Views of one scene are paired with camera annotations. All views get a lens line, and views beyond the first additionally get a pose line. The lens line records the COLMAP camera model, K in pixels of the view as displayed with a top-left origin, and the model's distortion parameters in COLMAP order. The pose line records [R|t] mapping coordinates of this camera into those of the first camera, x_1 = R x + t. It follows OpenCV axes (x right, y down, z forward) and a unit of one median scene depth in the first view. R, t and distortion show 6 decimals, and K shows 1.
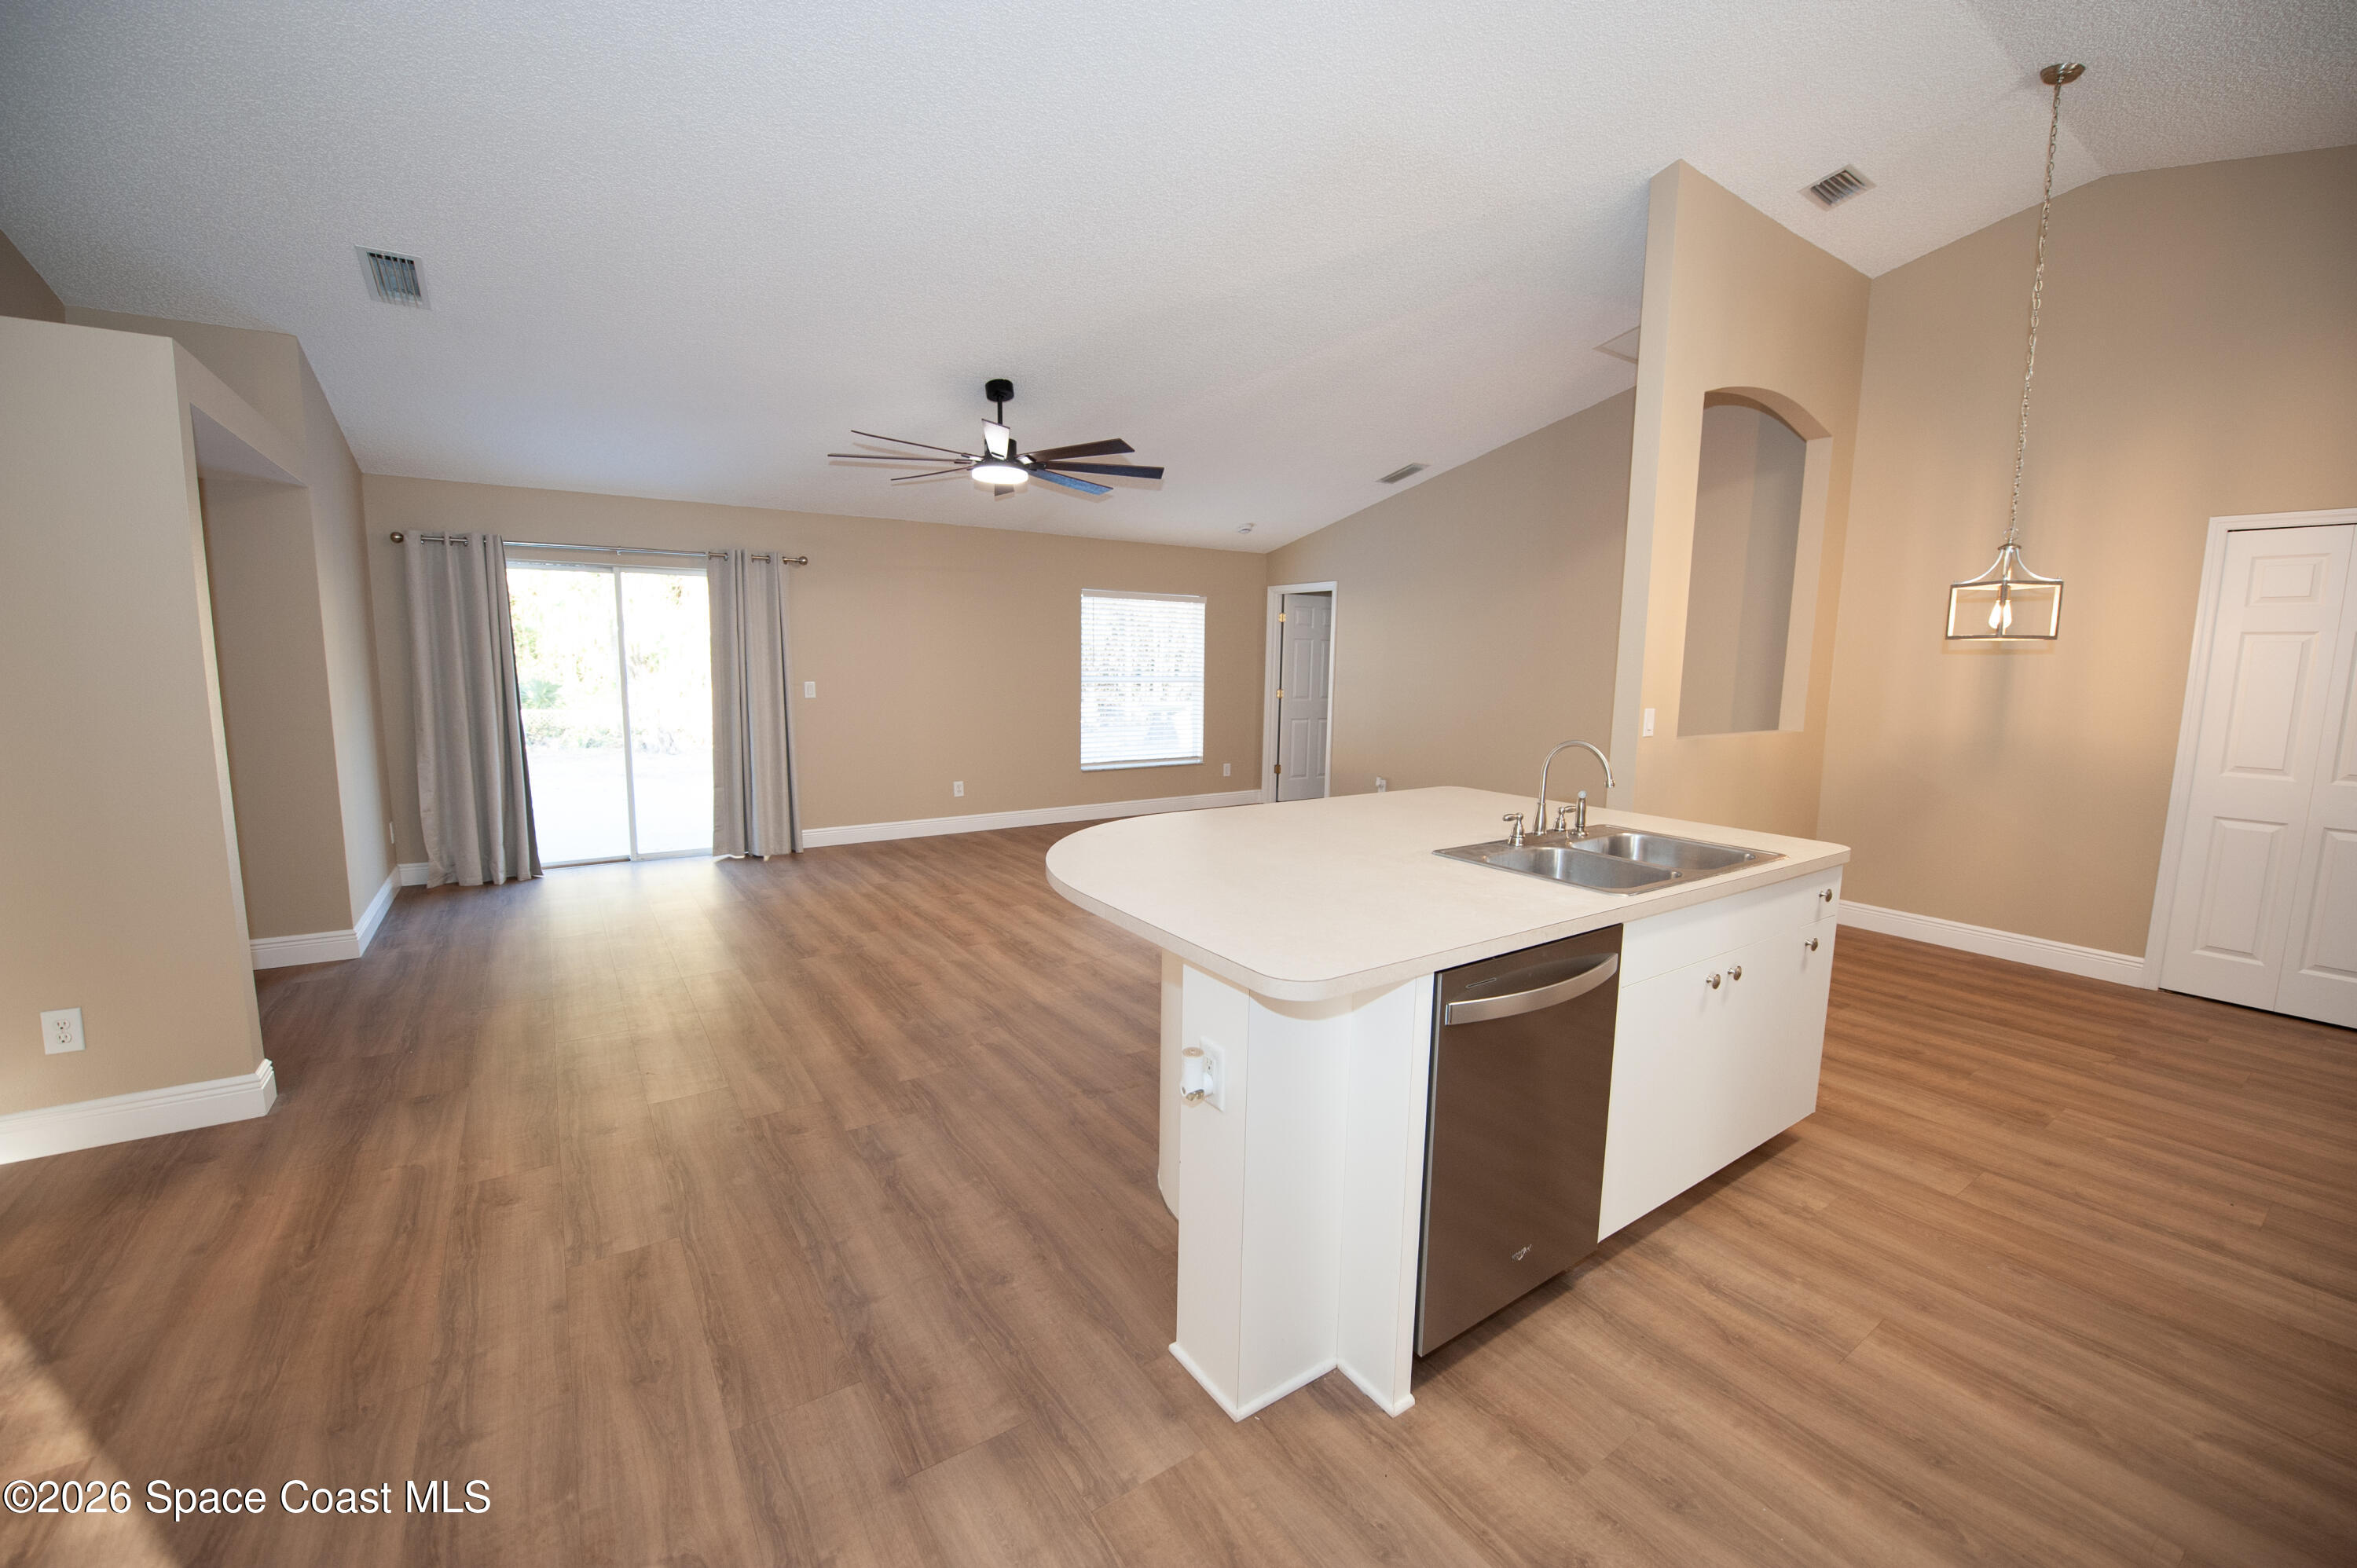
lens RADIAL K [[938.3, 0, 1176.3], [0, 938.3, 779.4], [0, 0, 1]] dist [-0.015608, -0.002543]
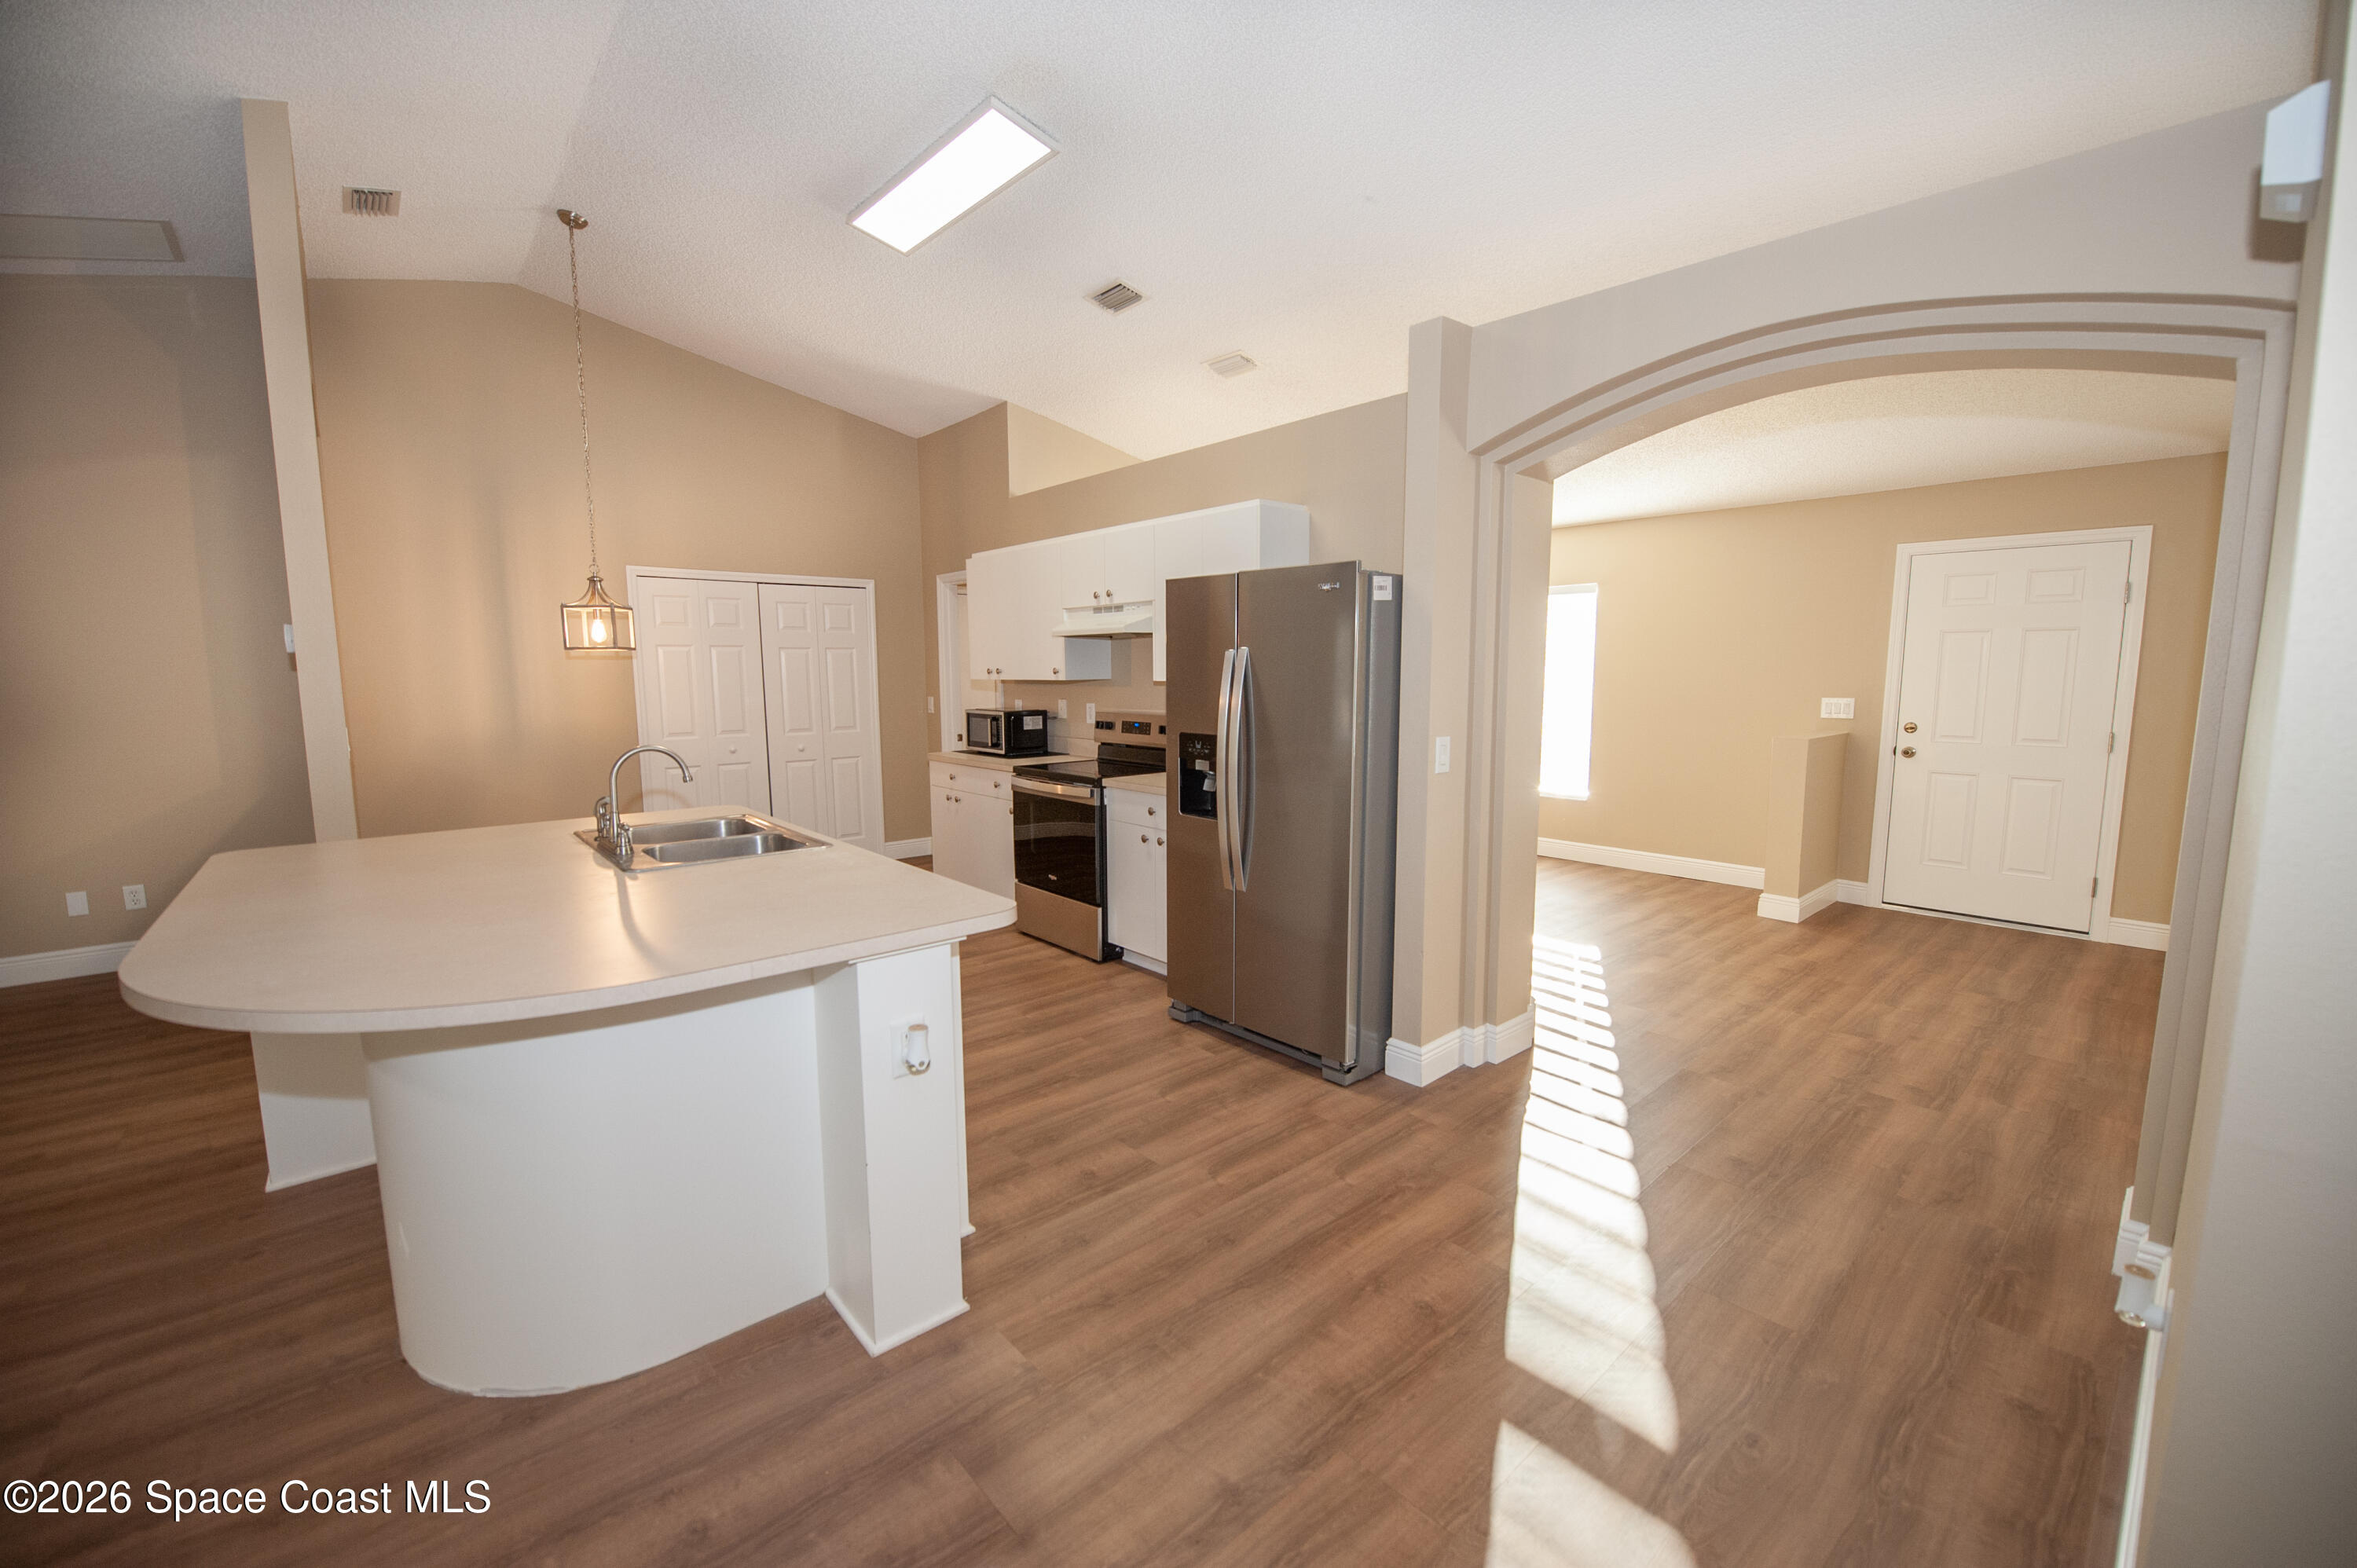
lens RADIAL K [[938.3, 0, 1179.3], [0, 938.3, 782.9], [0, 0, 1]] dist [-0.015608, -0.002543]
pose [[-0.123326, -0.133092, 0.983401, -0.532372], [0.132868, 0.979829, 0.149272, -0.058325], [-0.983431, 0.149072, -0.103155, 0.380415]]
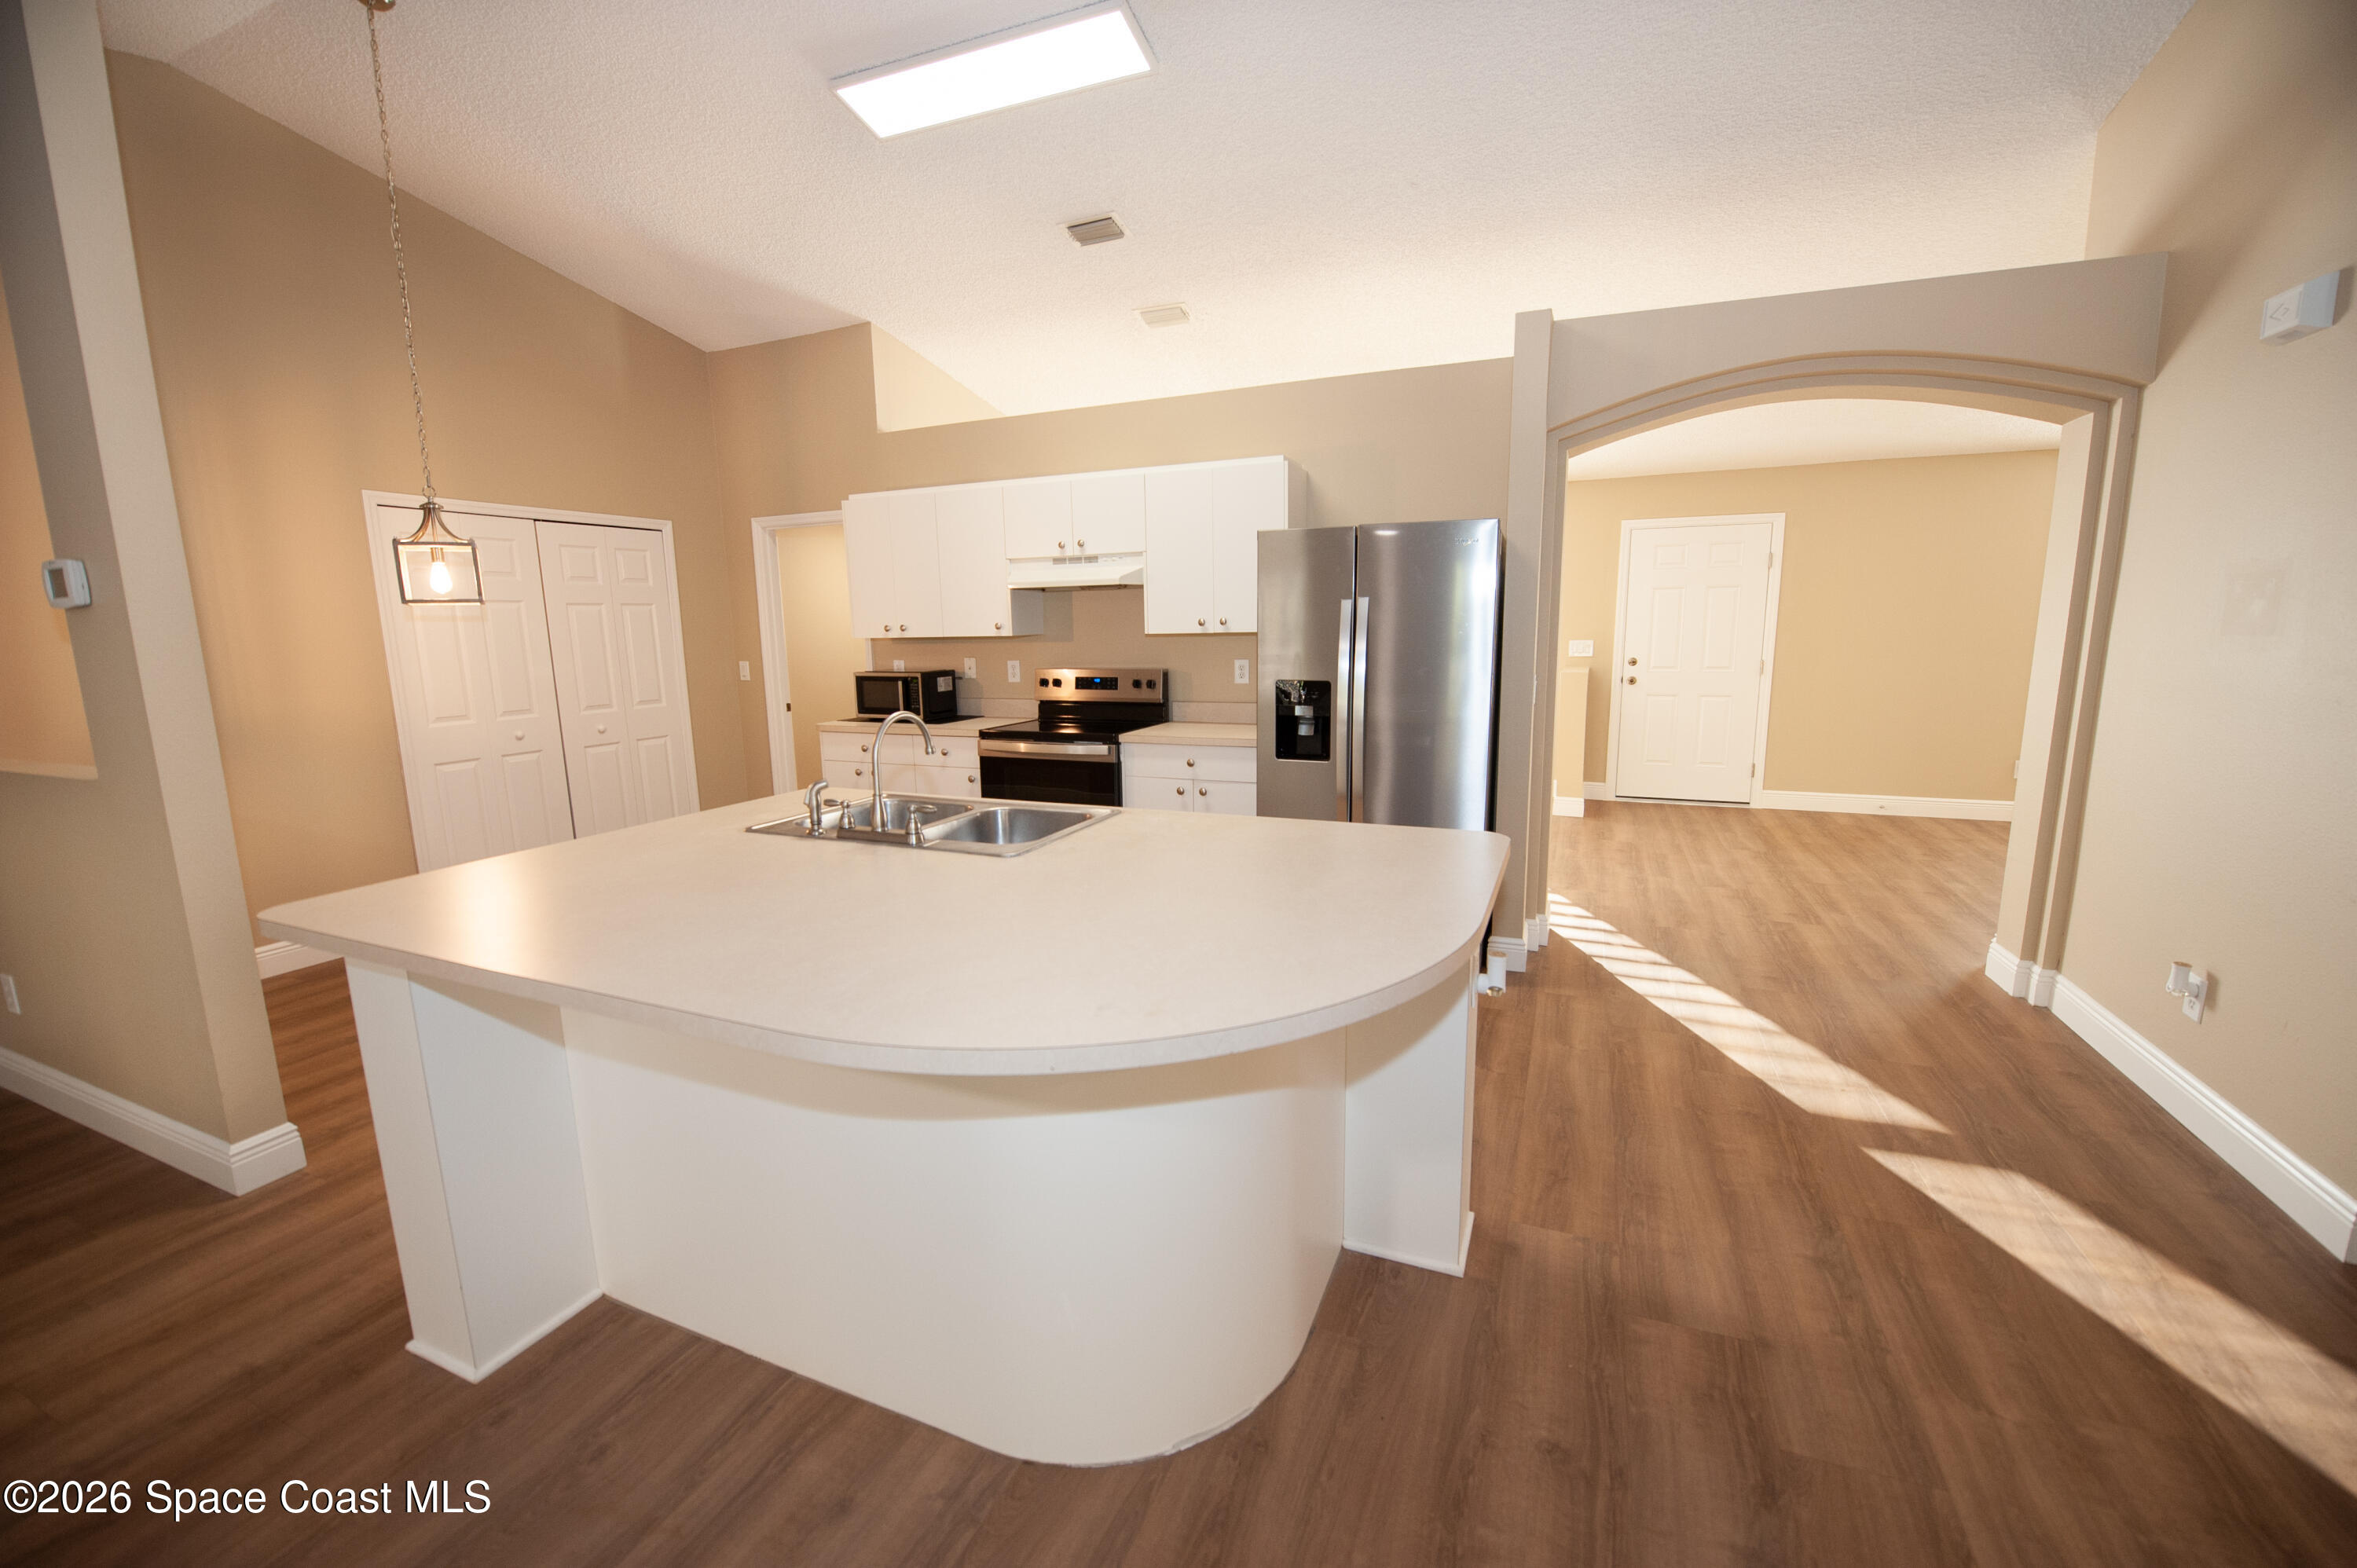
lens RADIAL K [[938.3, 0, 1176.8], [0, 938.3, 781.5], [0, 0, 1]] dist [-0.015608, -0.002543]
pose [[-0.539332, -0.143446, 0.829786, -0.347894], [0.120130, 0.962200, 0.244417, -0.123045], [-0.833480, 0.231504, -0.501713, 0.926153]]
